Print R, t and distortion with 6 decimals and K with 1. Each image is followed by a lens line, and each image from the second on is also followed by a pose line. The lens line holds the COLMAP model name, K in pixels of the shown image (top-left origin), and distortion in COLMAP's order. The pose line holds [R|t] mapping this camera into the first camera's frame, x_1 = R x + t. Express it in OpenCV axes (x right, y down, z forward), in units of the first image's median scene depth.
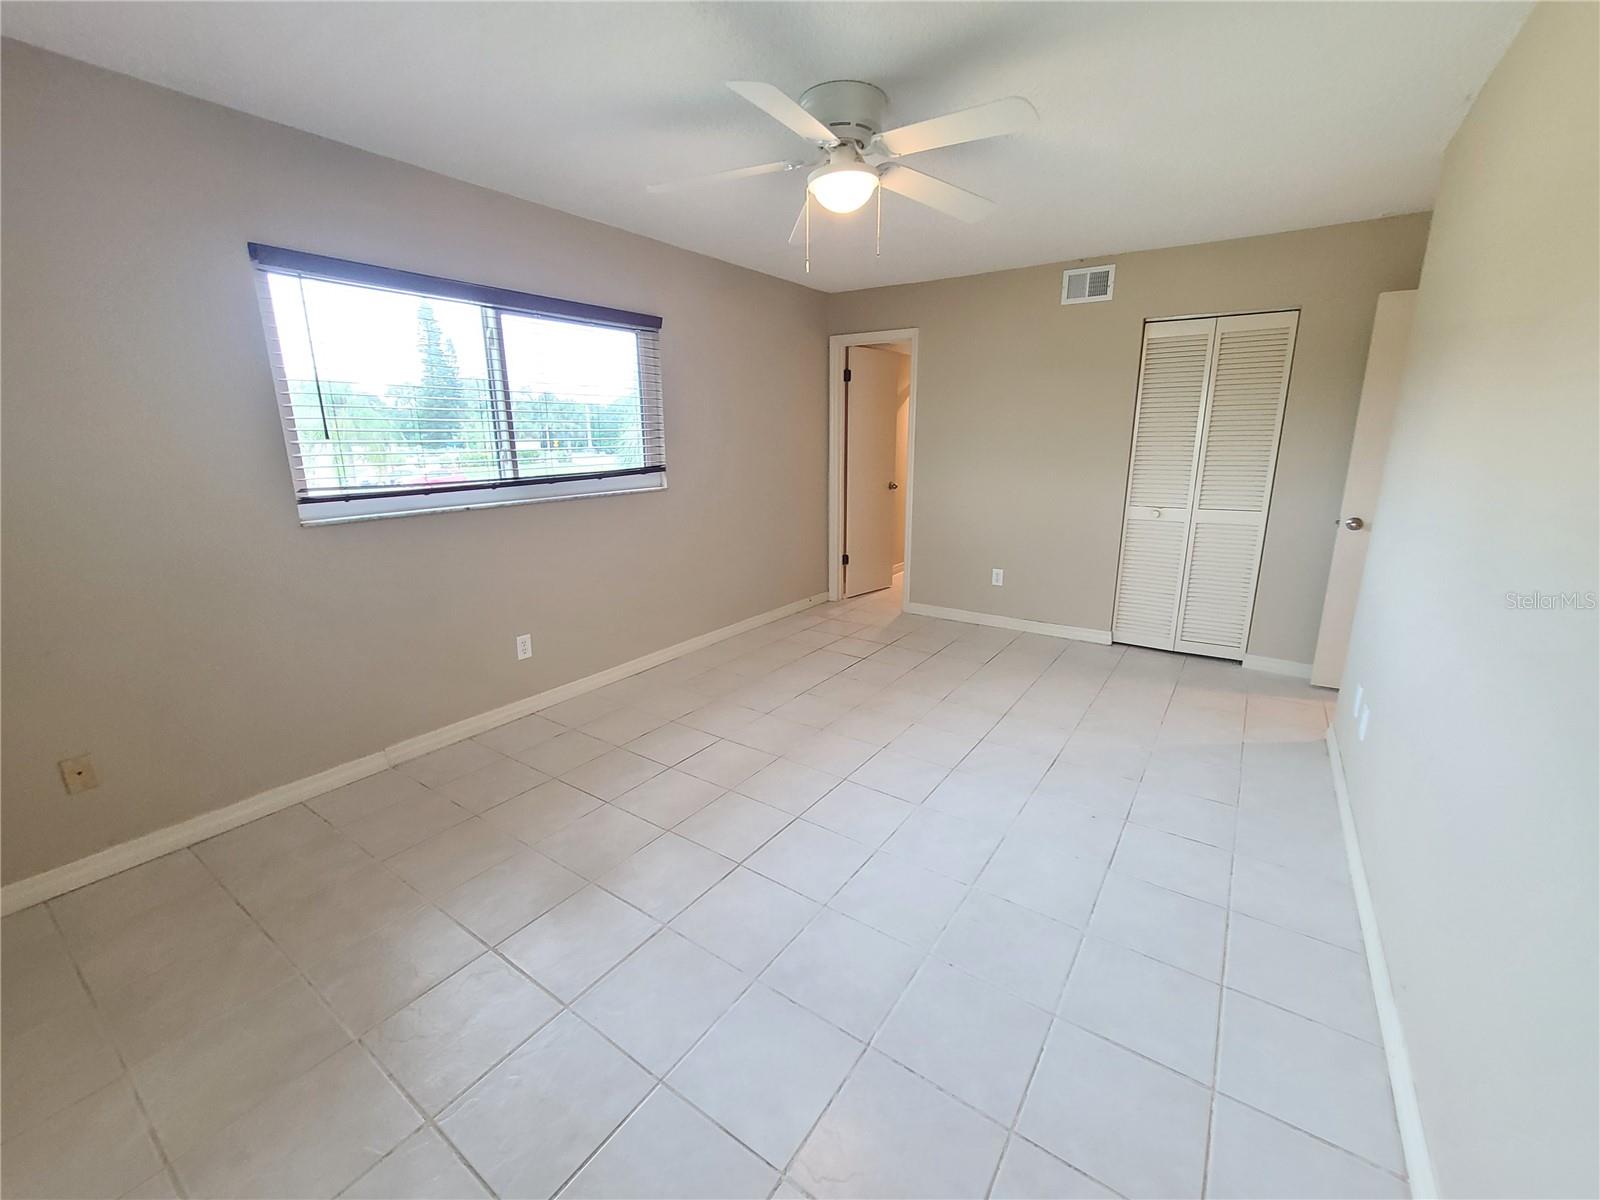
lens RADIAL K [[654.4, 0, 805.7], [0, 654.4, 587.9], [0, 0, 1]] dist [-0.001608, 0.000557]
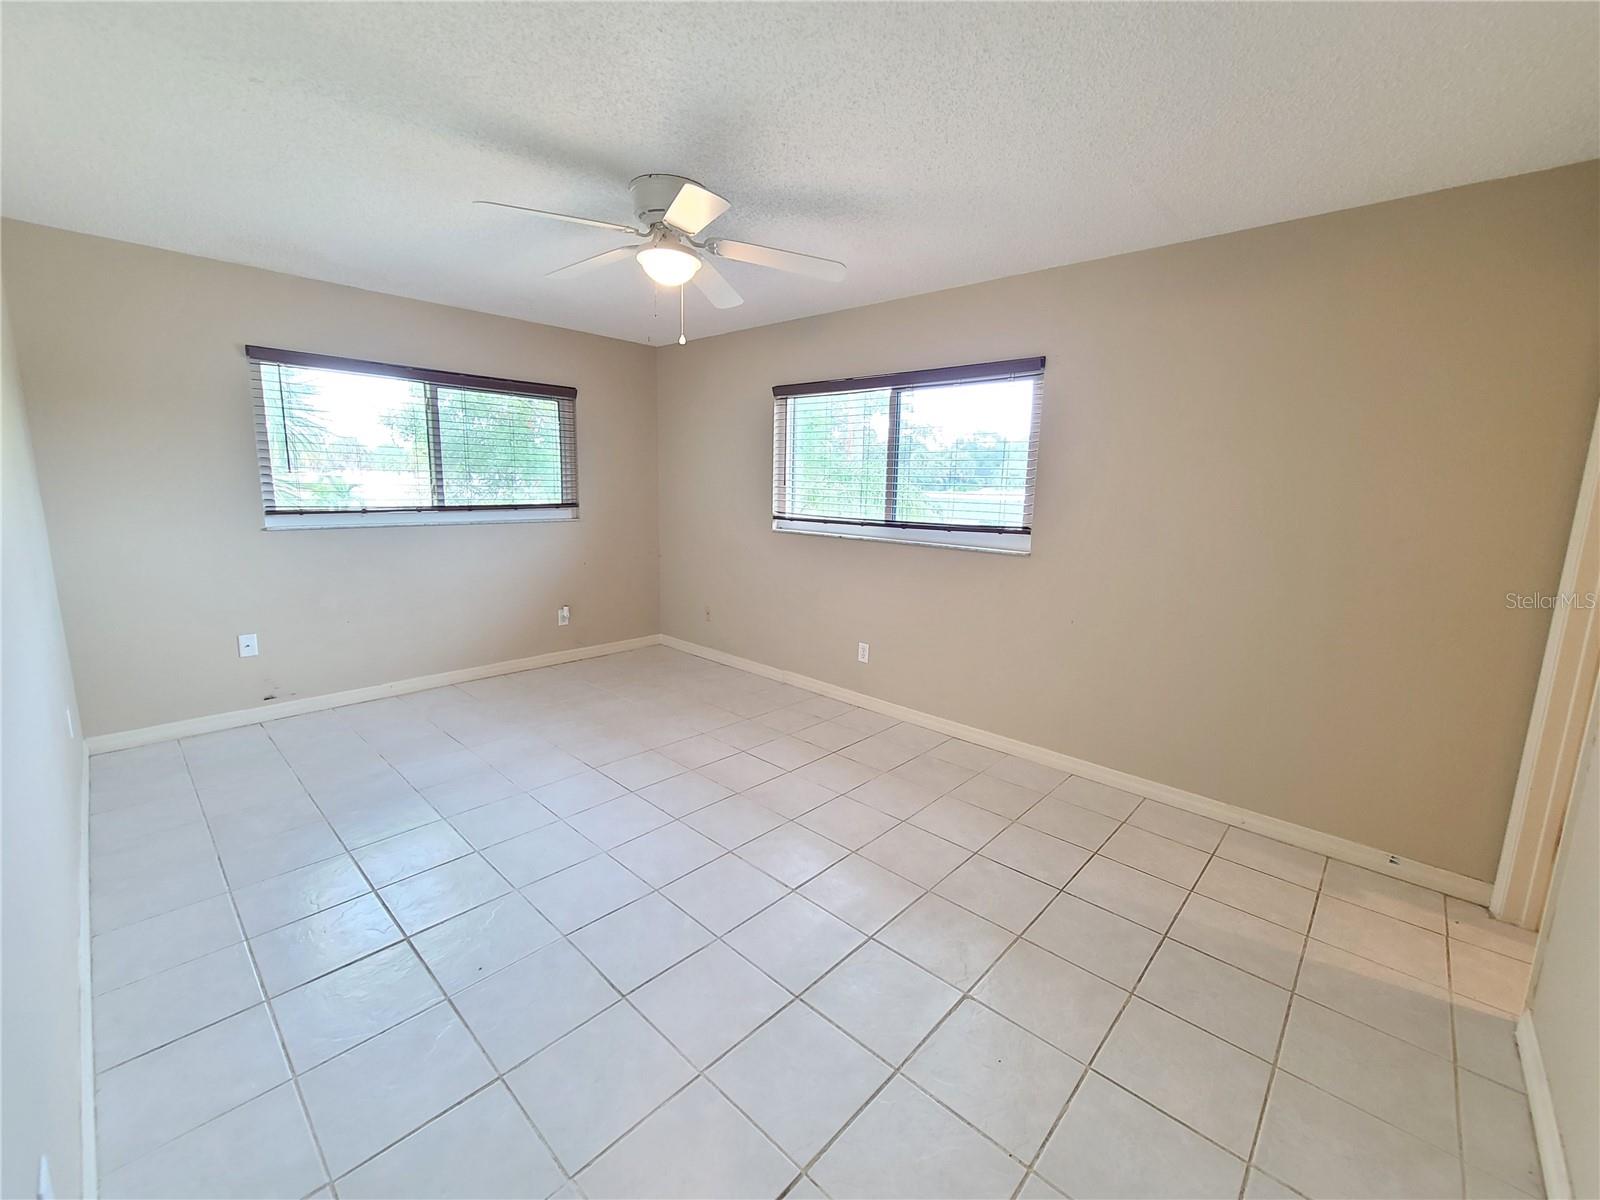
lens RADIAL K [[654.4, 0, 805.7], [0, 654.4, 587.9], [0, 0, 1]] dist [-0.001608, 0.000557]
pose [[-0.146810, 0.154475, -0.977028, 0.797126], [-0.255337, 0.948337, 0.188306, -0.236266], [0.955641, 0.277117, -0.099782, 0.990117]]
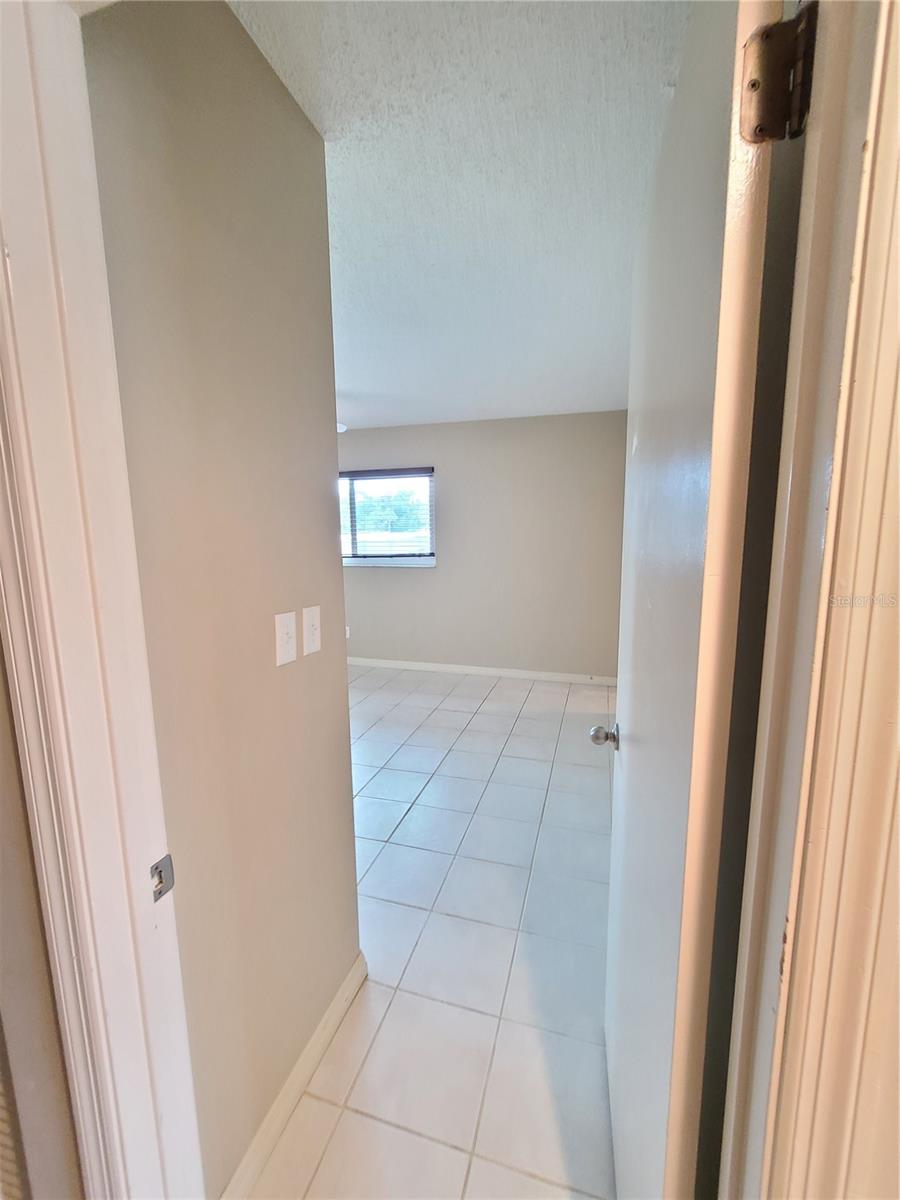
lens RADIAL K [[494.1, 0, 450.0], [0, 494.1, 600.0], [0, 0, 1]] dist [-0.002670, -0.000113]
pose [[0.303764, 0.139242, -0.942517, 1.185934], [-0.212394, 0.974265, 0.075480, -0.207451], [0.928771, 0.177257, 0.325521, 0.776815]]
